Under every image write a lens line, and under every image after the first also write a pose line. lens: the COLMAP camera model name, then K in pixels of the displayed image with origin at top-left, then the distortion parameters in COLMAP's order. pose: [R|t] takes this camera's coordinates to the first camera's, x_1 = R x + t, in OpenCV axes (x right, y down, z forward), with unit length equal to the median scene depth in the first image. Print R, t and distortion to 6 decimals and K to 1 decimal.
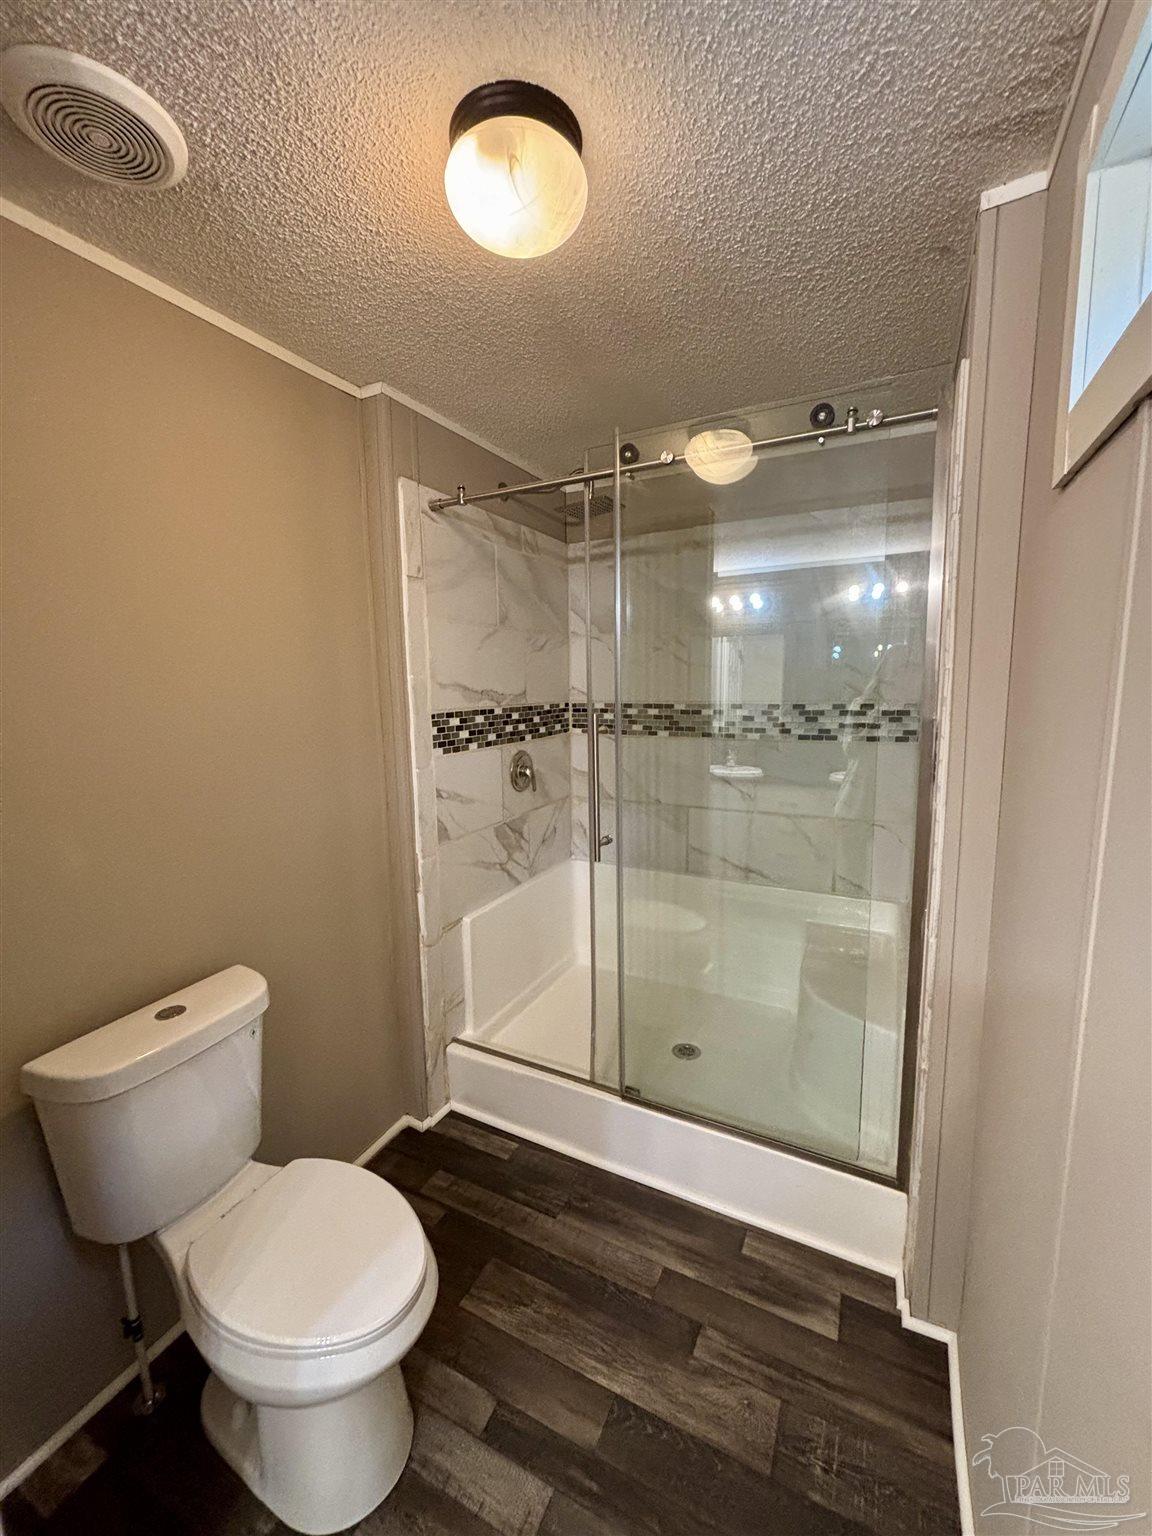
lens RADIAL K [[619.4, 0, 576.0], [0, 619.4, 768.0], [0, 0, 1]] dist [-0.001767, 0.002894]
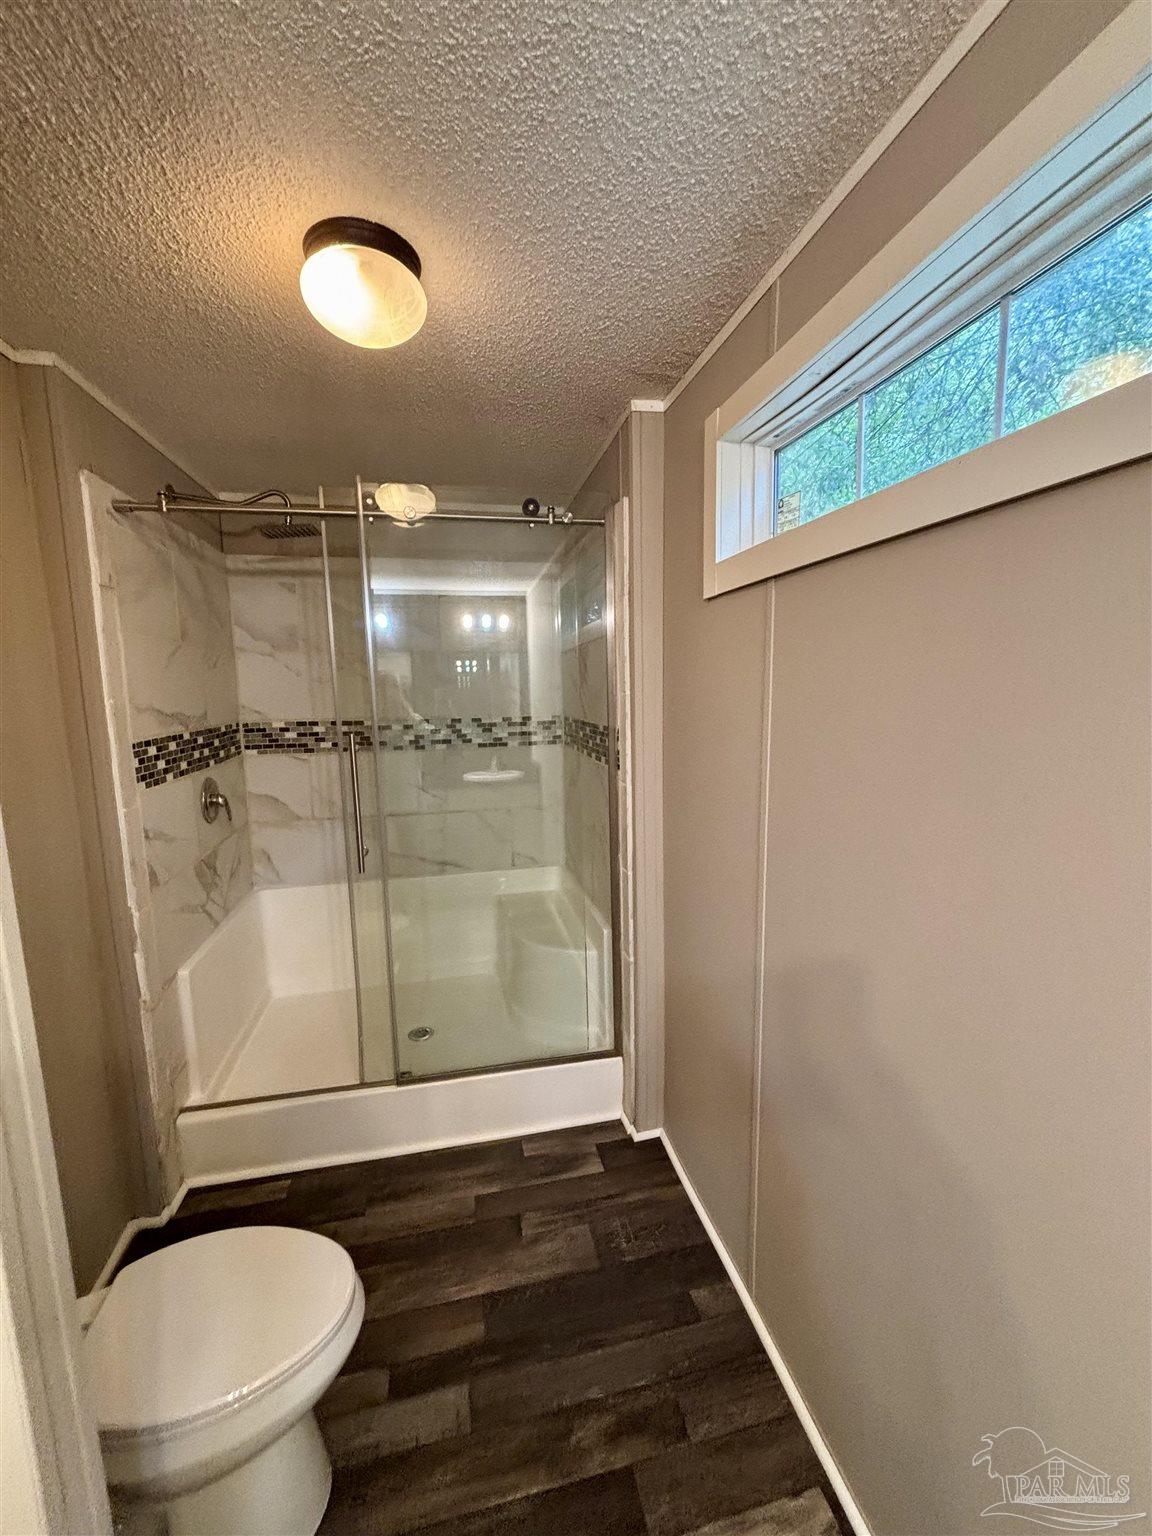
lens RADIAL K [[613.7, 0, 576.0], [0, 613.7, 768.0], [0, 0, 1]] dist [0.001215, -0.000233]
pose [[0.776768, -0.081805, 0.624451, -0.256217], [0.089109, 0.995829, 0.019611, -0.012976], [-0.623451, 0.040411, 0.780818, -0.051910]]
